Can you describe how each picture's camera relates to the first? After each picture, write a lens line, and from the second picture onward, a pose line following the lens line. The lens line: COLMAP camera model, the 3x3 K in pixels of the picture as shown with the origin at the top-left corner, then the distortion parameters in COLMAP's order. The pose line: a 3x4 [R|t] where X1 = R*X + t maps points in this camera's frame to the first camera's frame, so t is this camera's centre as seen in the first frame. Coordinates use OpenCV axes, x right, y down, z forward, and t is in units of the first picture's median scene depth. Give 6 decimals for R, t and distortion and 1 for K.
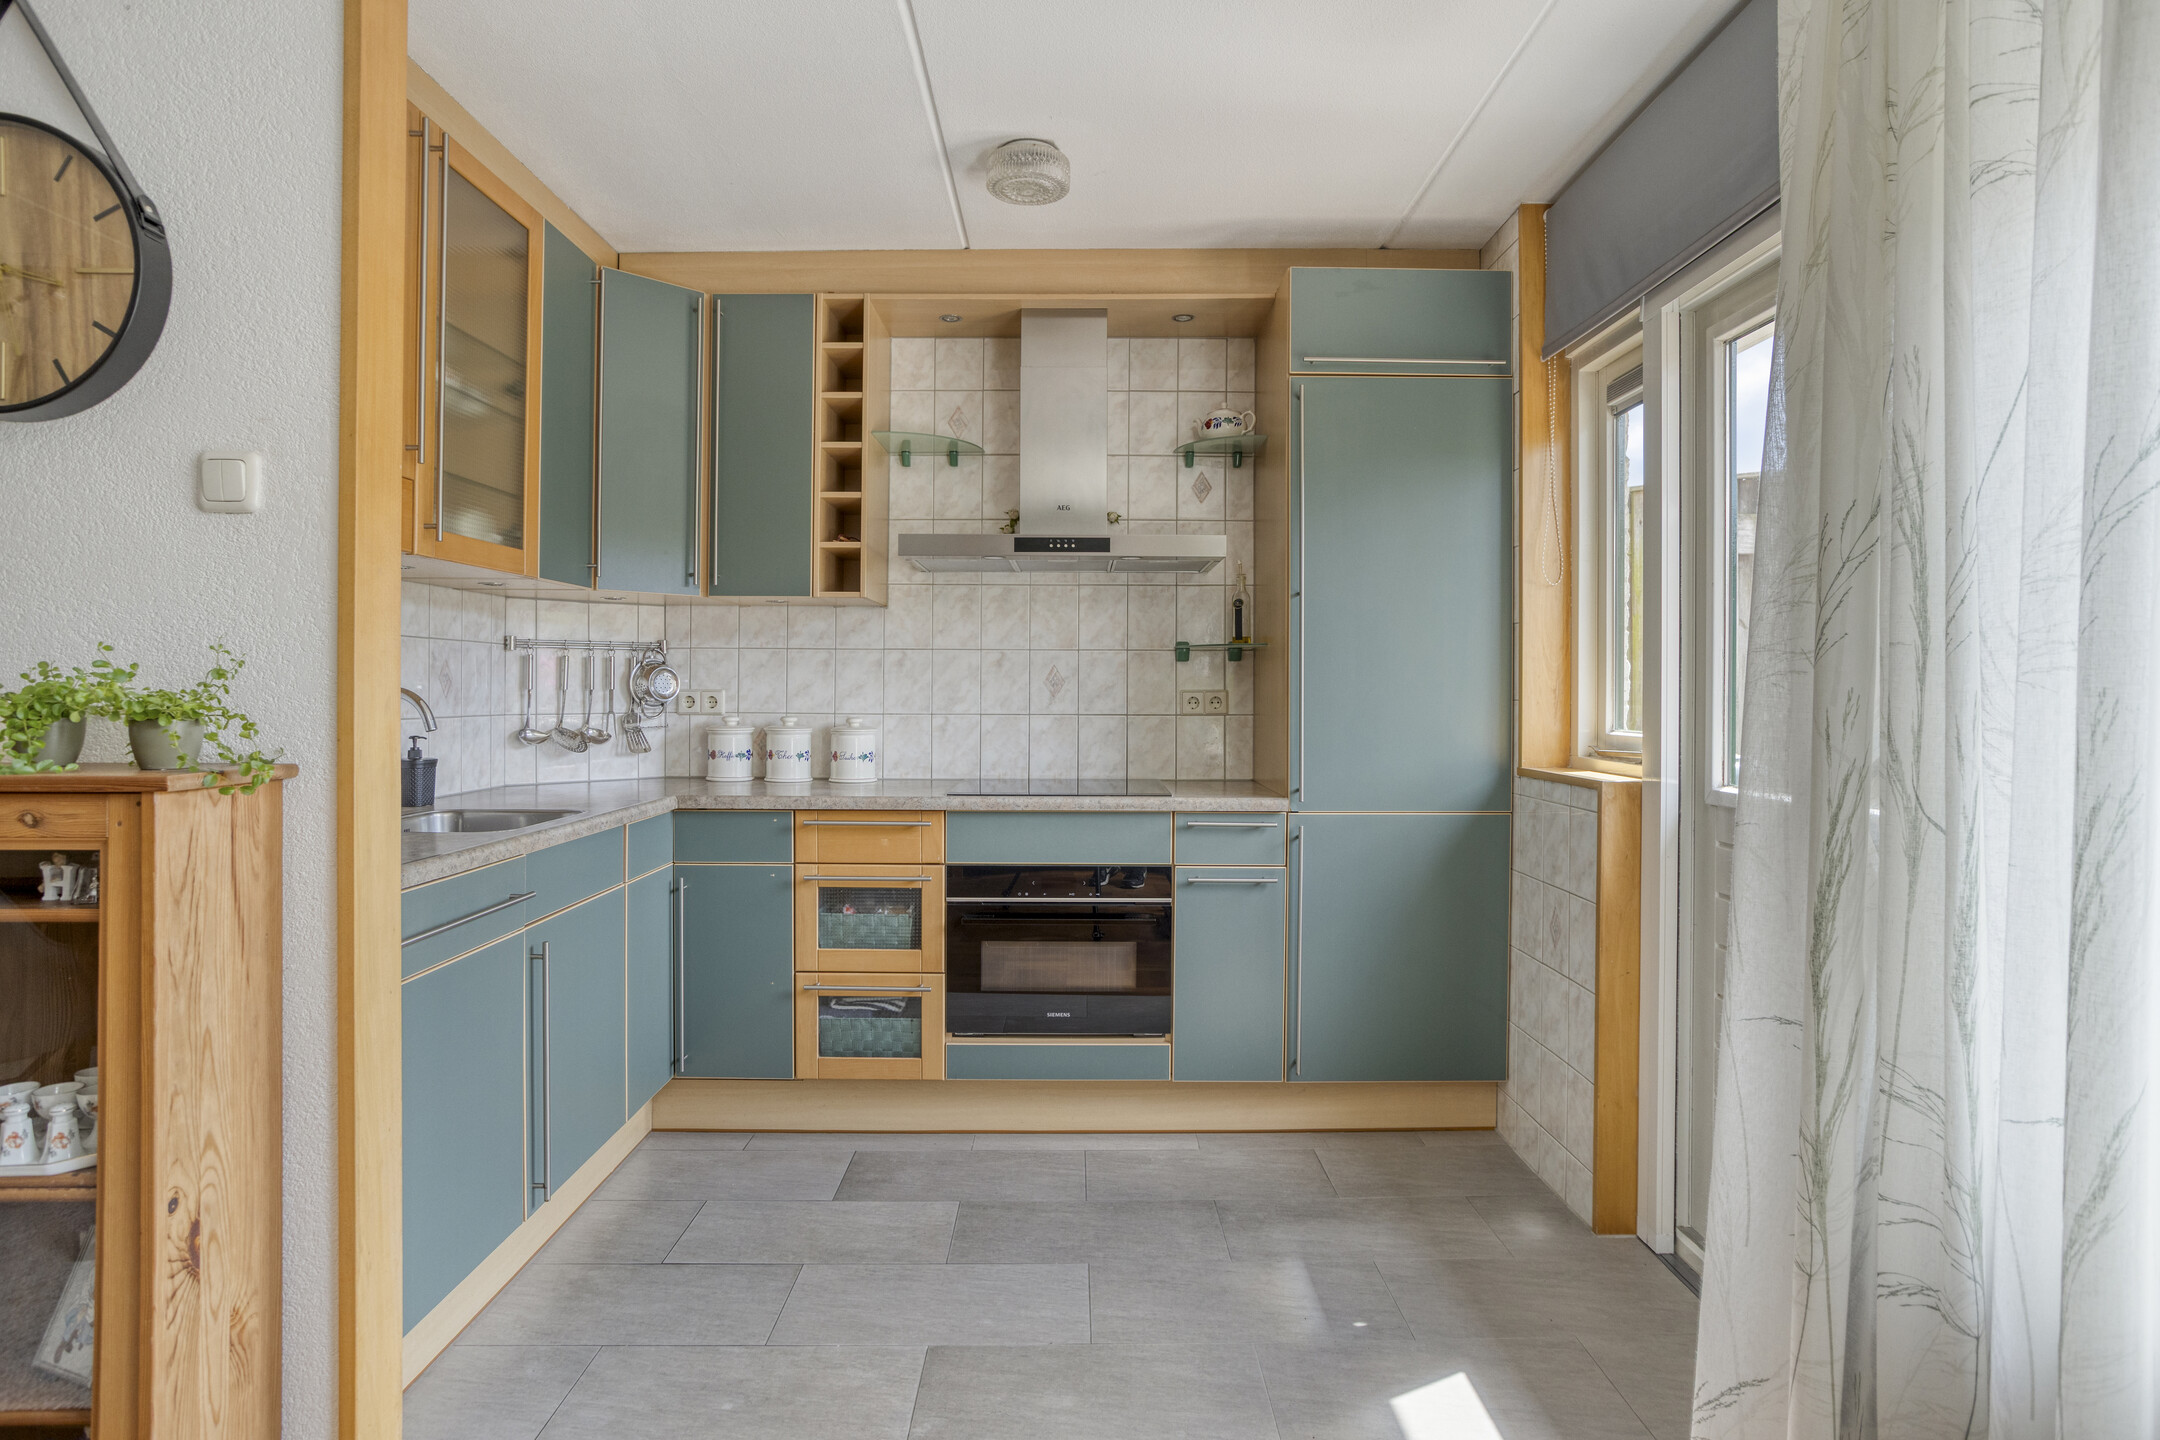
lens RADIAL K [[1122.8, 0, 1090.9], [0, 1122.8, 686.3], [0, 0, 1]] dist [-0.057213, 0.033430]
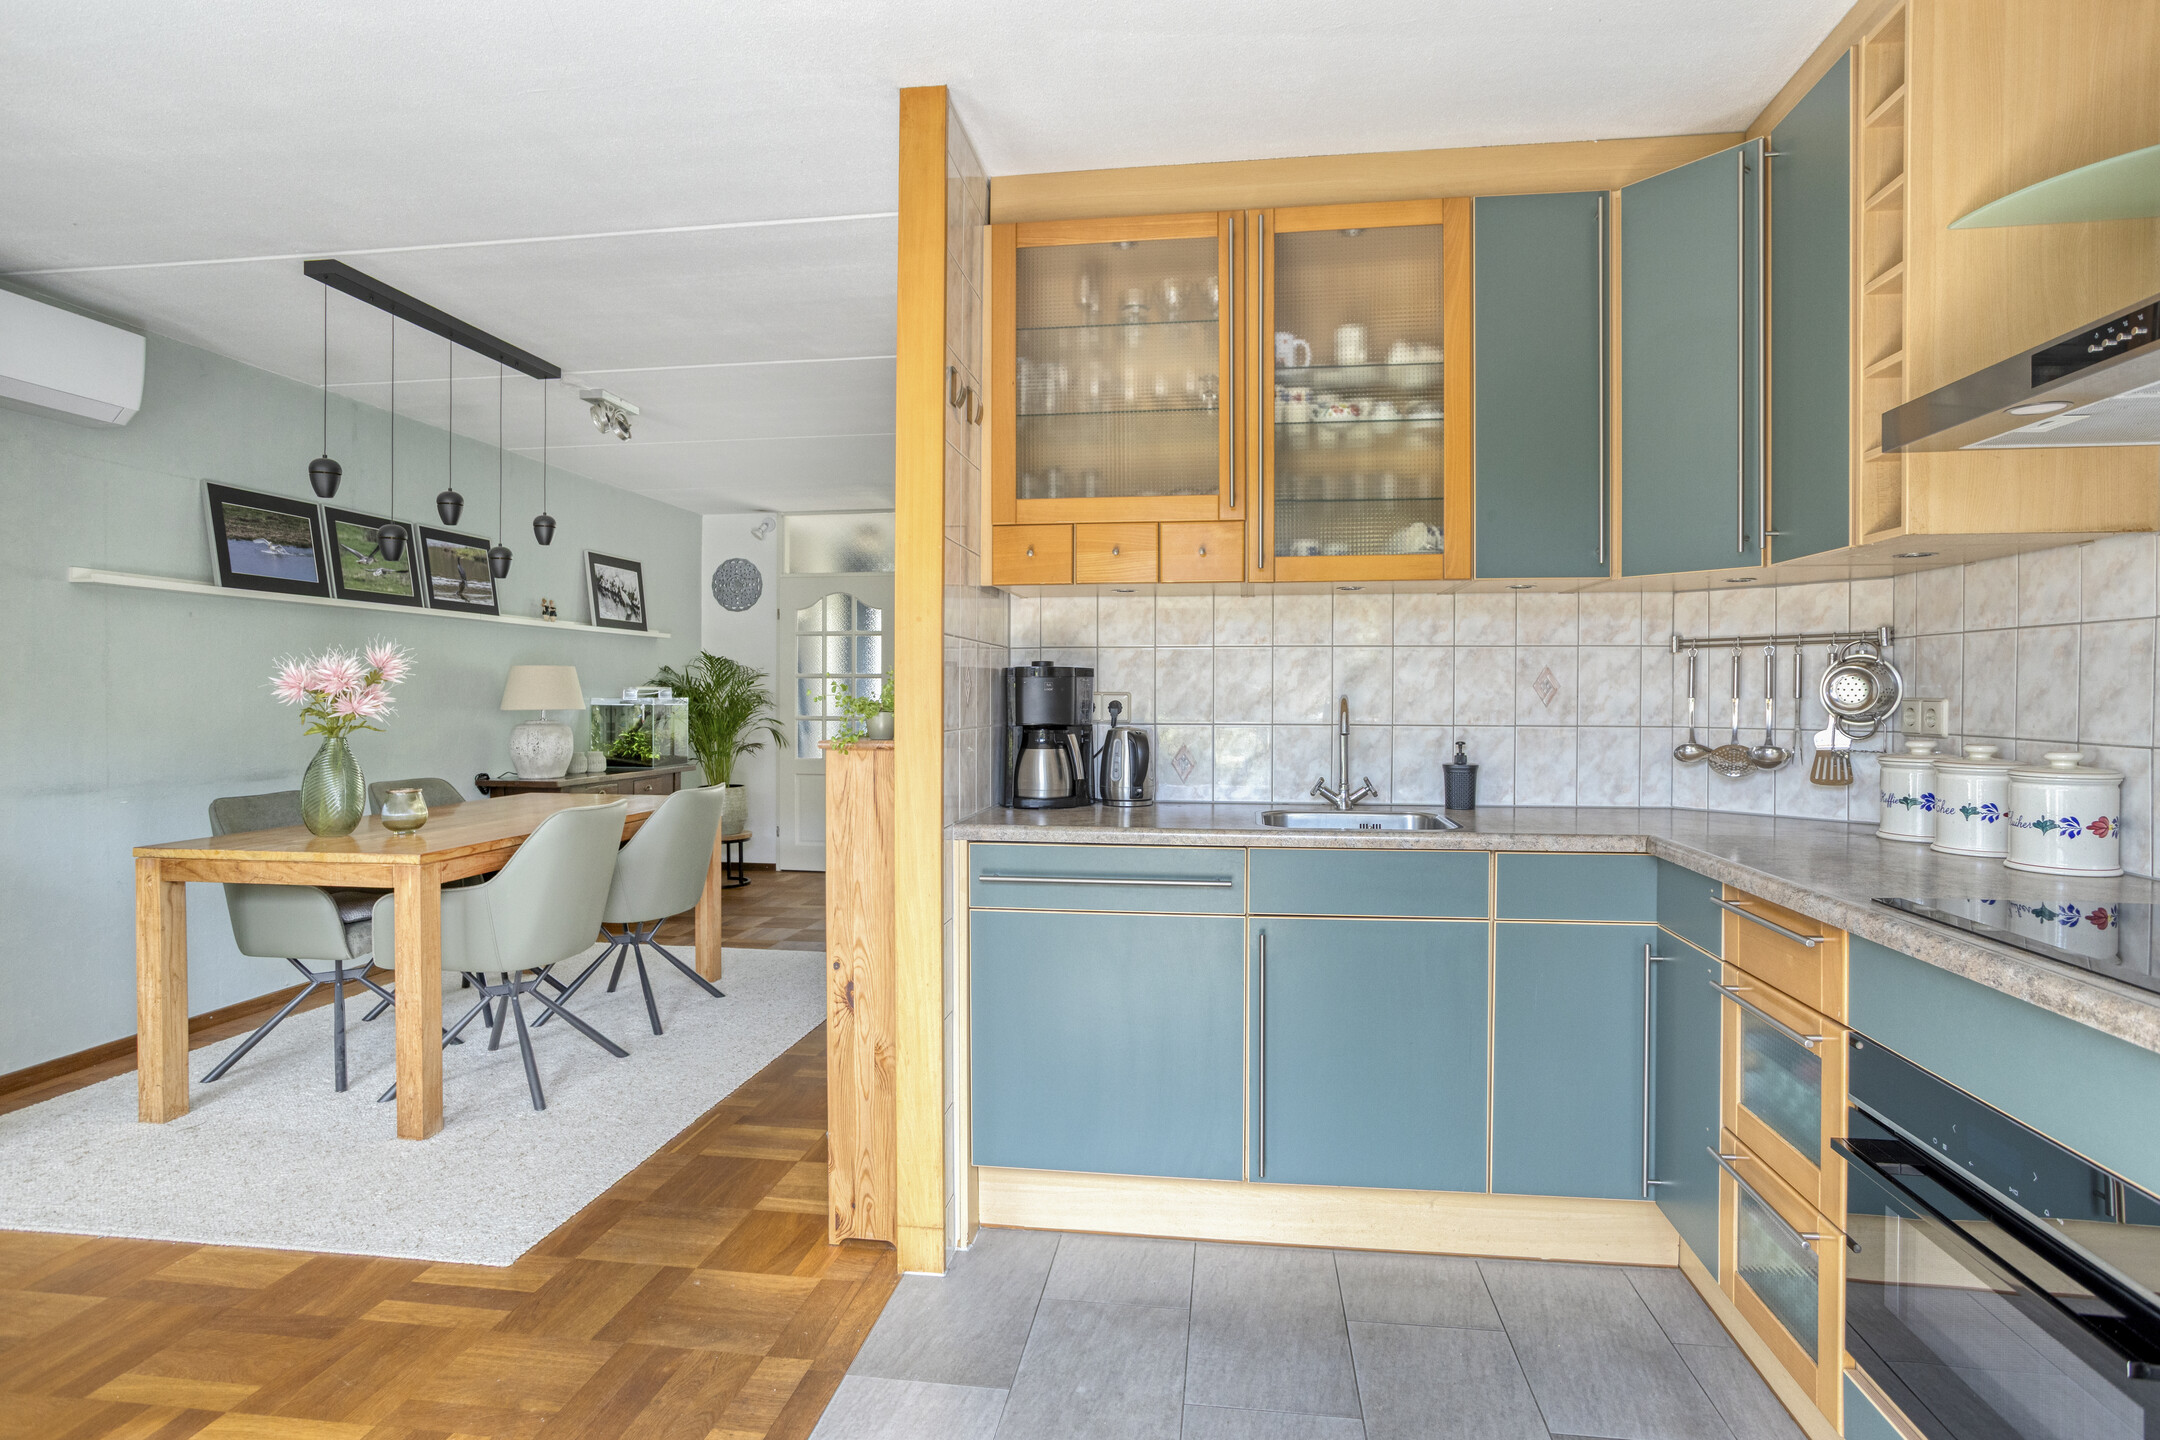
lens RADIAL K [[1121.8, 0, 1091.2], [0, 1121.8, 704.3], [0, 0, 1]] dist [-0.028772, 0.000871]
pose [[-0.140345, 0.006926, -0.990078, 0.460282], [0.001978, 0.999976, 0.006715, 0.001630], [0.990101, -0.001016, -0.140355, 0.763212]]
